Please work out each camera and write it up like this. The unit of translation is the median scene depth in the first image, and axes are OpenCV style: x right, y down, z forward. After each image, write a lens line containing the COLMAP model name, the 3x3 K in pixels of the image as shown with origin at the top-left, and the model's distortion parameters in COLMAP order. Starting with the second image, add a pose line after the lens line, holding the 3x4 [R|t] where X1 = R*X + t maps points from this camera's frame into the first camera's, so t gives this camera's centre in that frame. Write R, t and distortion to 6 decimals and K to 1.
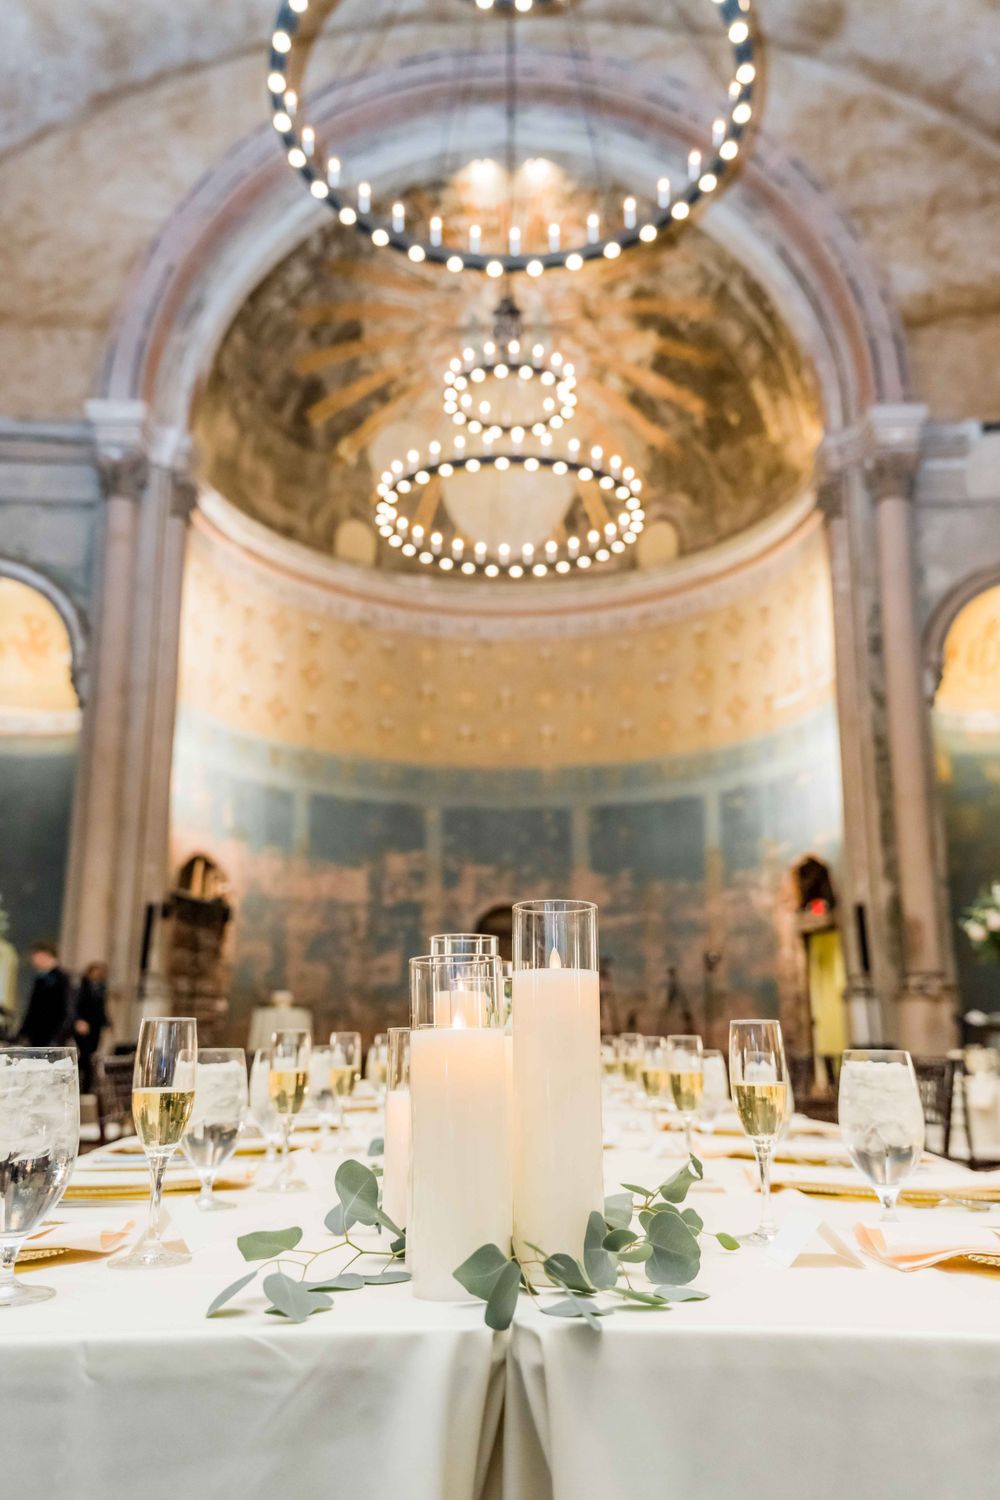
lens RADIAL K [[1299.6, 0, 503.1], [0, 1299.6, 765.4], [0, 0, 1]] dist [0.183786, -0.002018]
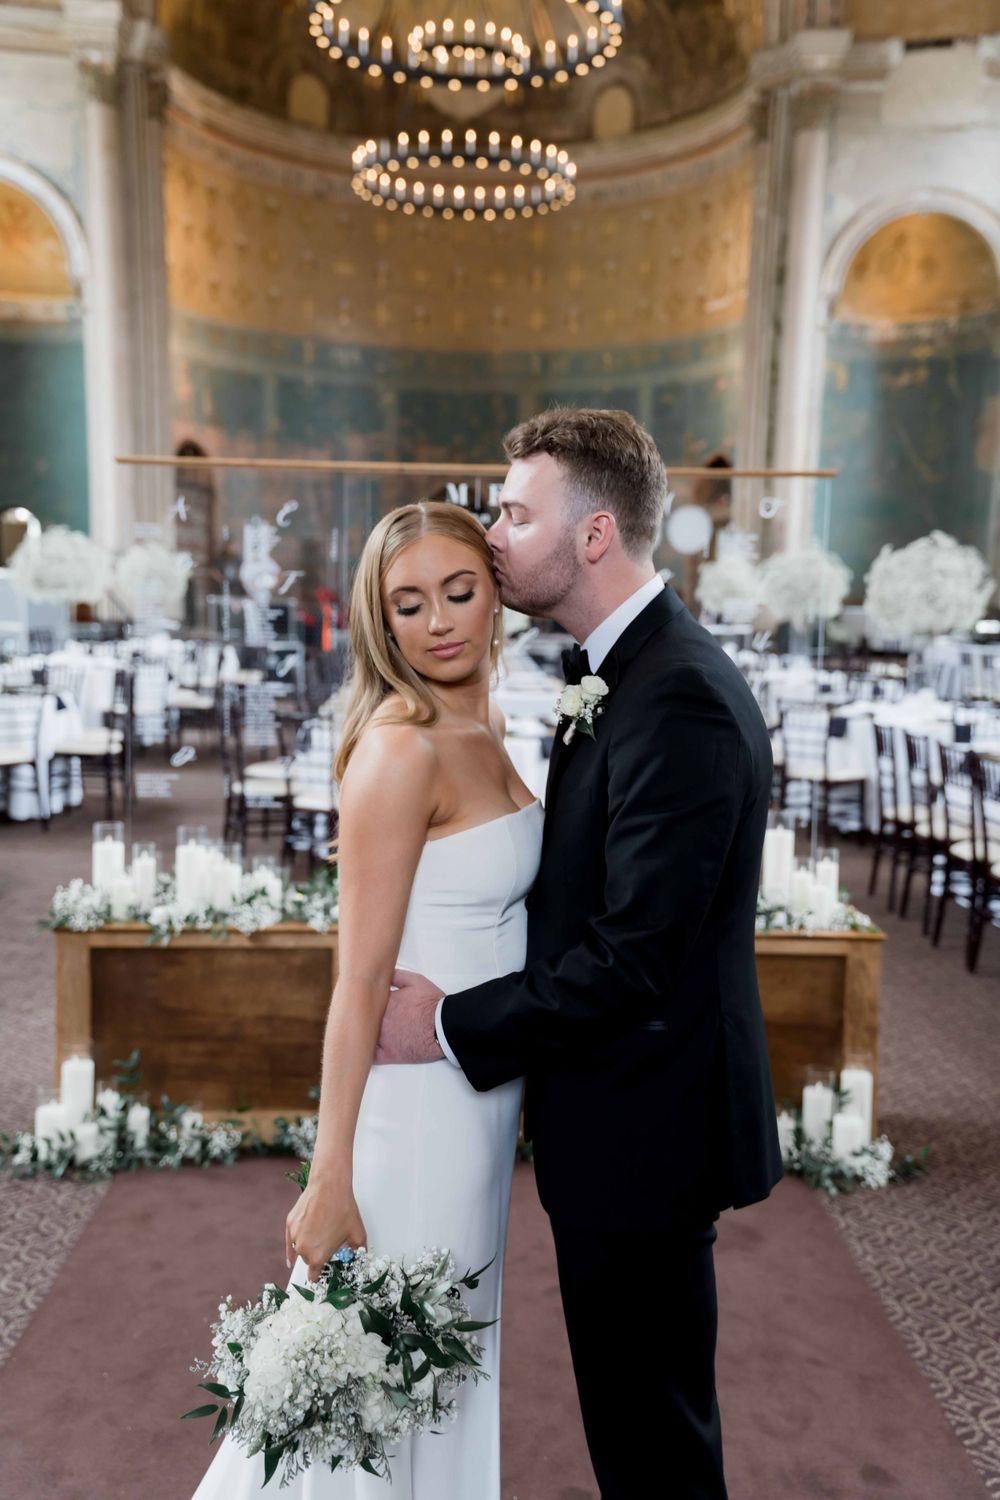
lens RADIAL K [[1593.9, 0, 498.7], [0, 1593.9, 750.1], [0, 0, 1]] dist [0.268171, 0.000000]
pose [[0.999412, 0.013951, 0.031317, -0.002093], [-0.022966, 0.950651, 0.309413, -0.104712], [-0.025455, -0.309950, 0.950412, -0.371644]]
